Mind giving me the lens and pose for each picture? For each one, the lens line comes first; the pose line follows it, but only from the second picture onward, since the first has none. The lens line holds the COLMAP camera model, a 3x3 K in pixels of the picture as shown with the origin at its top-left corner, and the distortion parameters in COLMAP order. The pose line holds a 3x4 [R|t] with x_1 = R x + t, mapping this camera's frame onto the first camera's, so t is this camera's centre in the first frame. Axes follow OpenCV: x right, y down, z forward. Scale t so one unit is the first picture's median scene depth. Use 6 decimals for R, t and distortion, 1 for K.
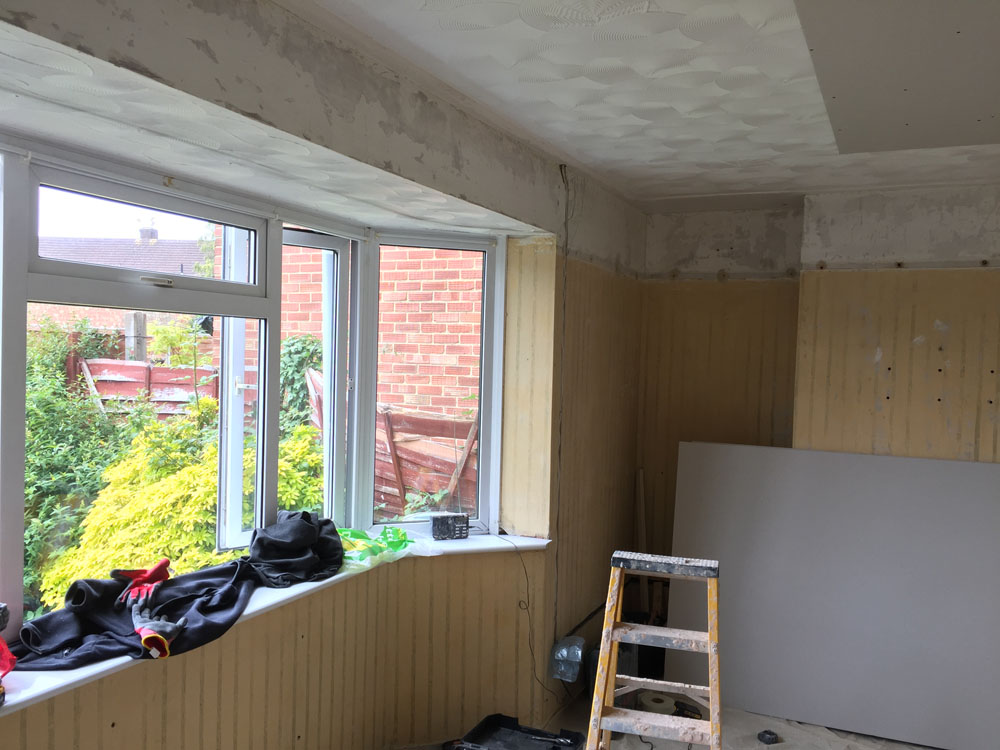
lens RADIAL K [[841.0, 0, 487.1], [0, 841.0, 372.5], [0, 0, 1]] dist [0.075360, -0.109865]
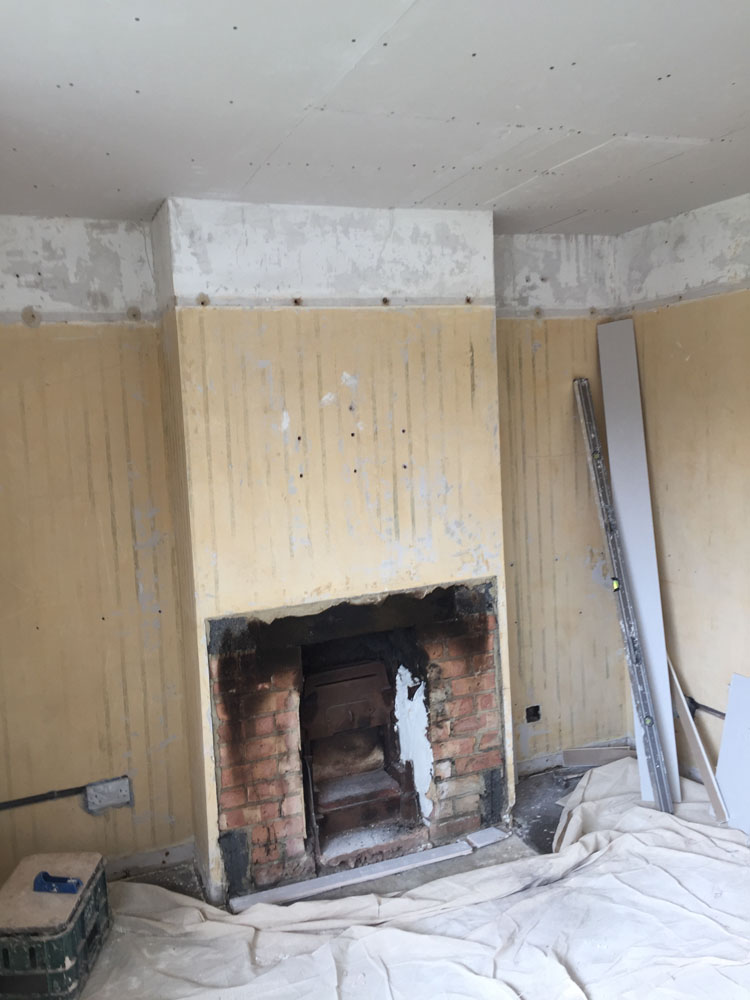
lens RADIAL K [[855.0, 0, 375.0], [0, 855.0, 500.0], [0, 0, 1]] dist [0.080951, -0.116463]
pose [[0.655938, -0.137964, 0.742100, -0.069821], [0.094652, 0.990428, 0.100468, -0.020909], [-0.748857, 0.004341, 0.662718, 0.440725]]
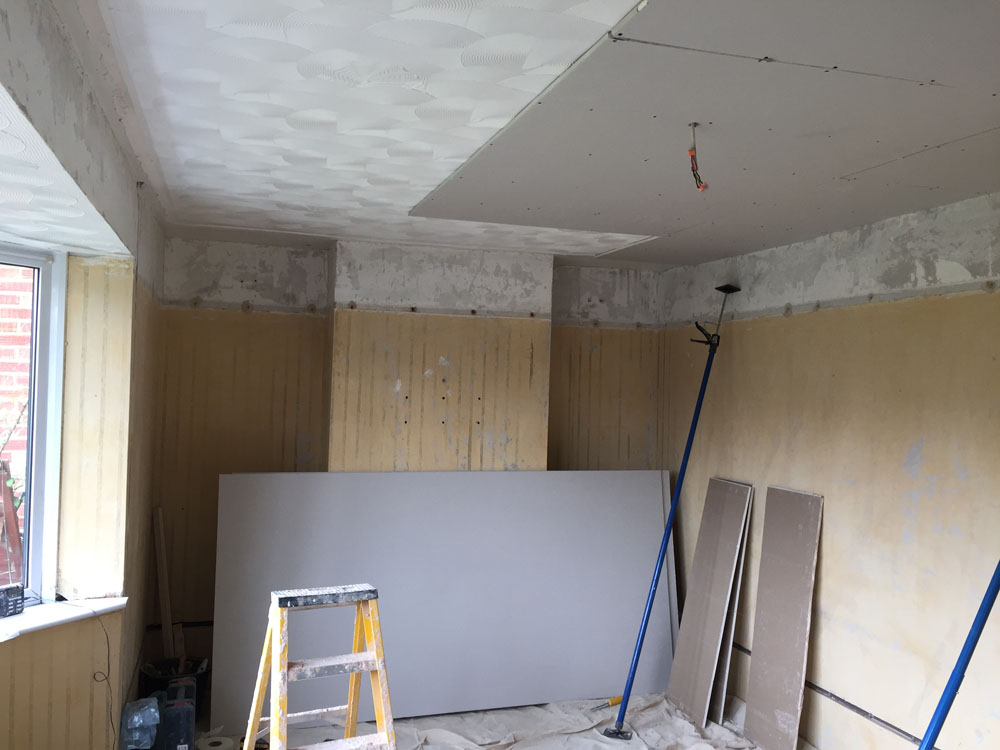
lens RADIAL K [[855.0, 0, 478.4], [0, 855.0, 375.8], [0, 0, 1]] dist [0.080951, -0.116463]
pose [[0.742215, -0.001886, 0.670159, -0.248601], [0.013063, 0.999847, -0.011654, -0.019554], [-0.670034, 0.017404, 0.742126, 0.059644]]
